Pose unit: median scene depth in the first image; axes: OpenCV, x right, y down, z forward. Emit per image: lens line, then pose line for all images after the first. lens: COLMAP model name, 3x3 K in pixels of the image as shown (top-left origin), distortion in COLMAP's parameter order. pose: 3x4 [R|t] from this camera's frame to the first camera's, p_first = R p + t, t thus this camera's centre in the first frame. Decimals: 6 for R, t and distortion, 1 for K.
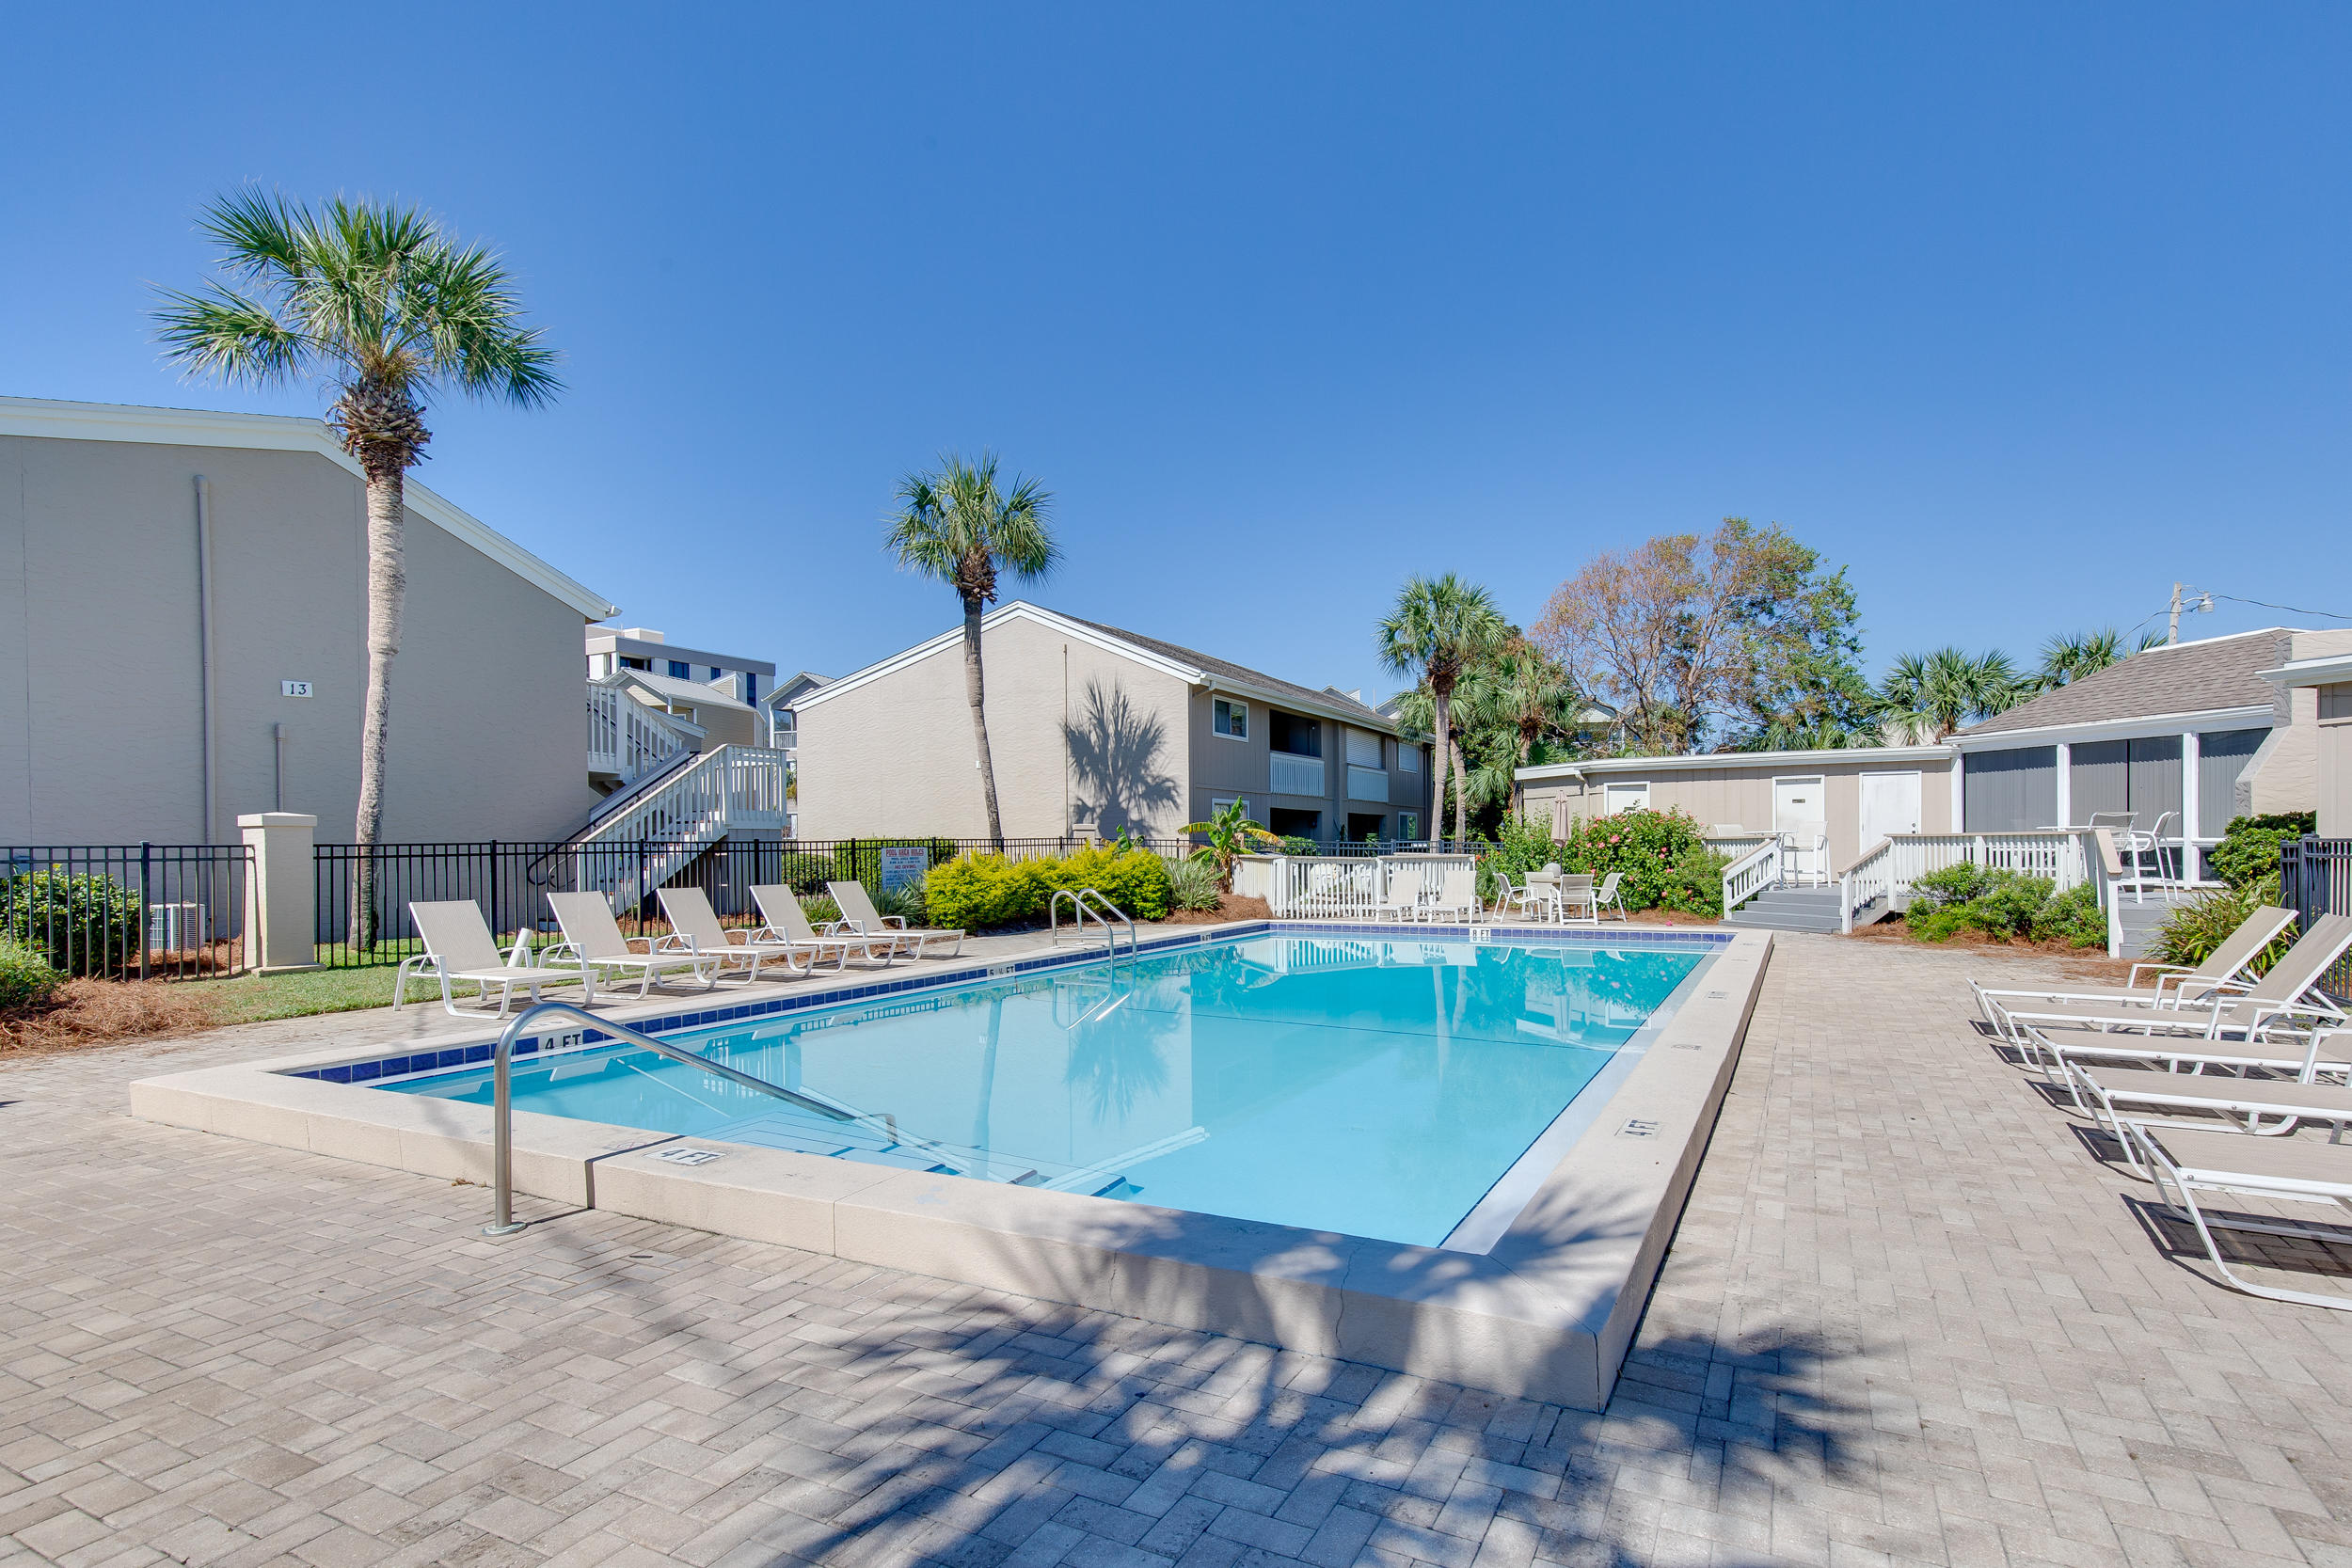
lens RADIAL K [[1090.1, 0, 1183.2], [0, 1090.1, 785.7], [0, 0, 1]] dist [0.021867, -0.010666]
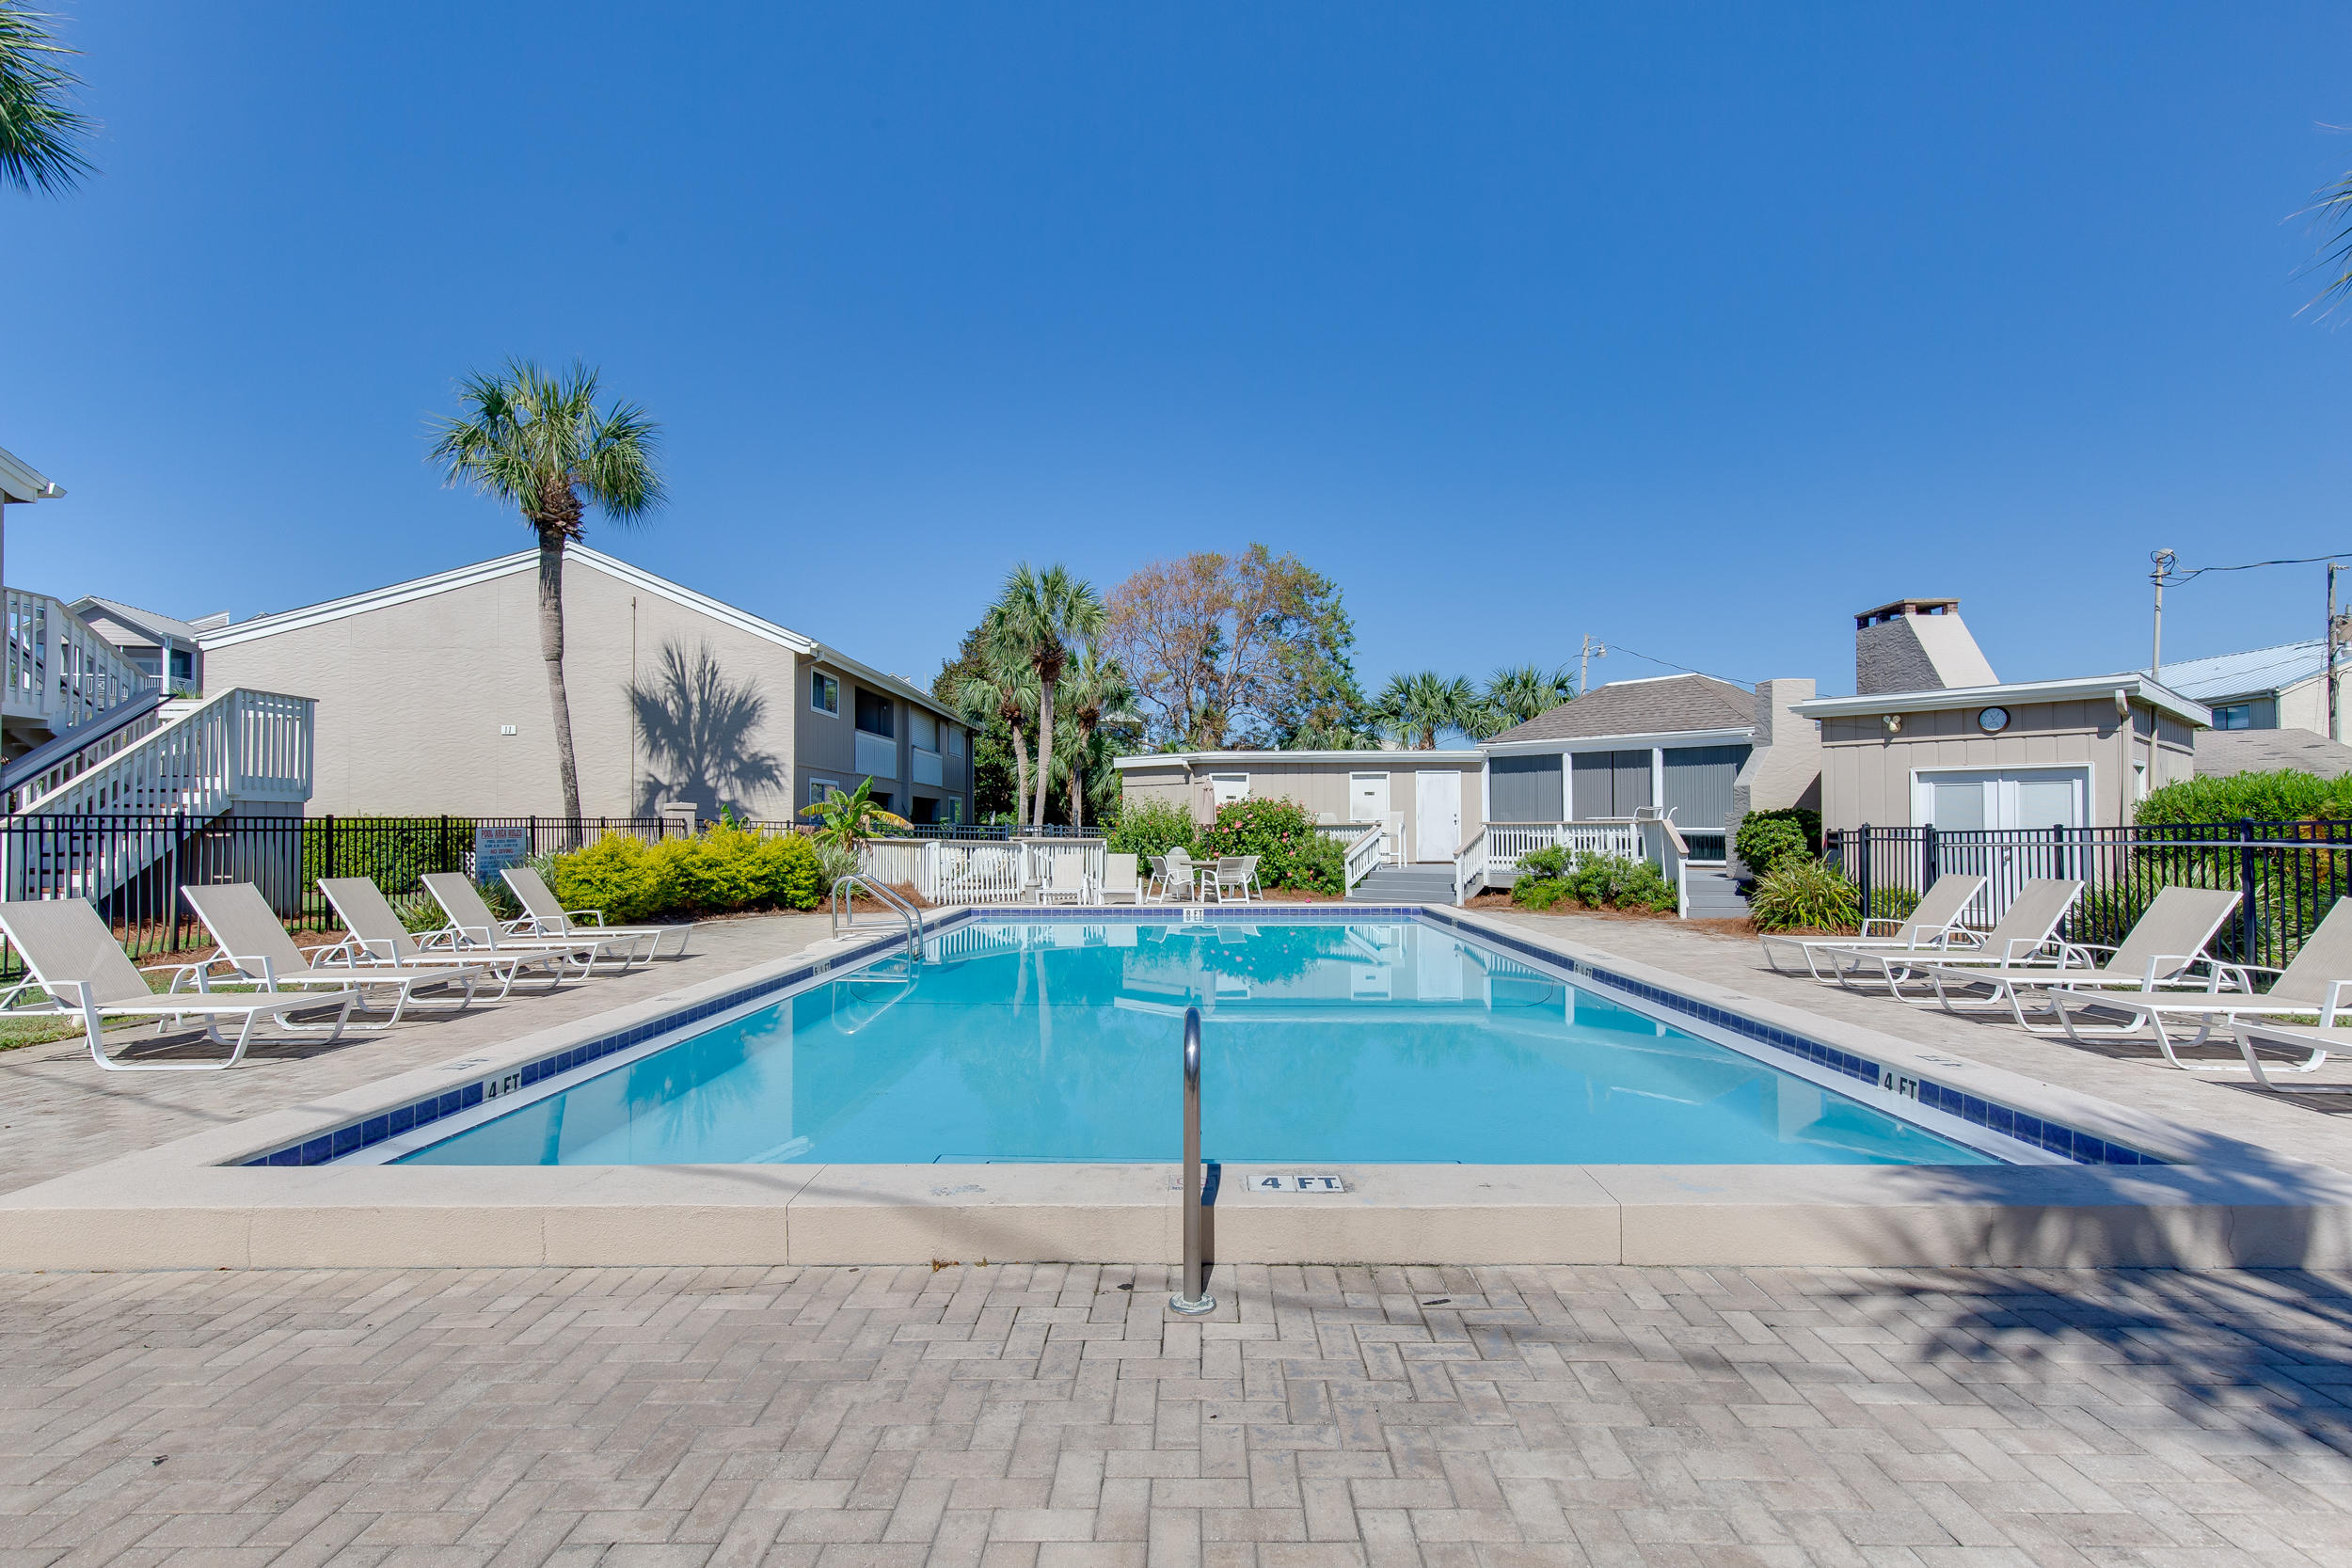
lens RADIAL K [[1086.7, 0, 1200.3], [0, 1086.7, 762.8], [0, 0, 1]] dist [0.009386, -0.000063]
pose [[0.906674, 0.032553, 0.420574, -0.105340], [-0.029137, 0.999470, -0.014547, 0.003872], [-0.420825, 0.000935, 0.907142, 0.033814]]
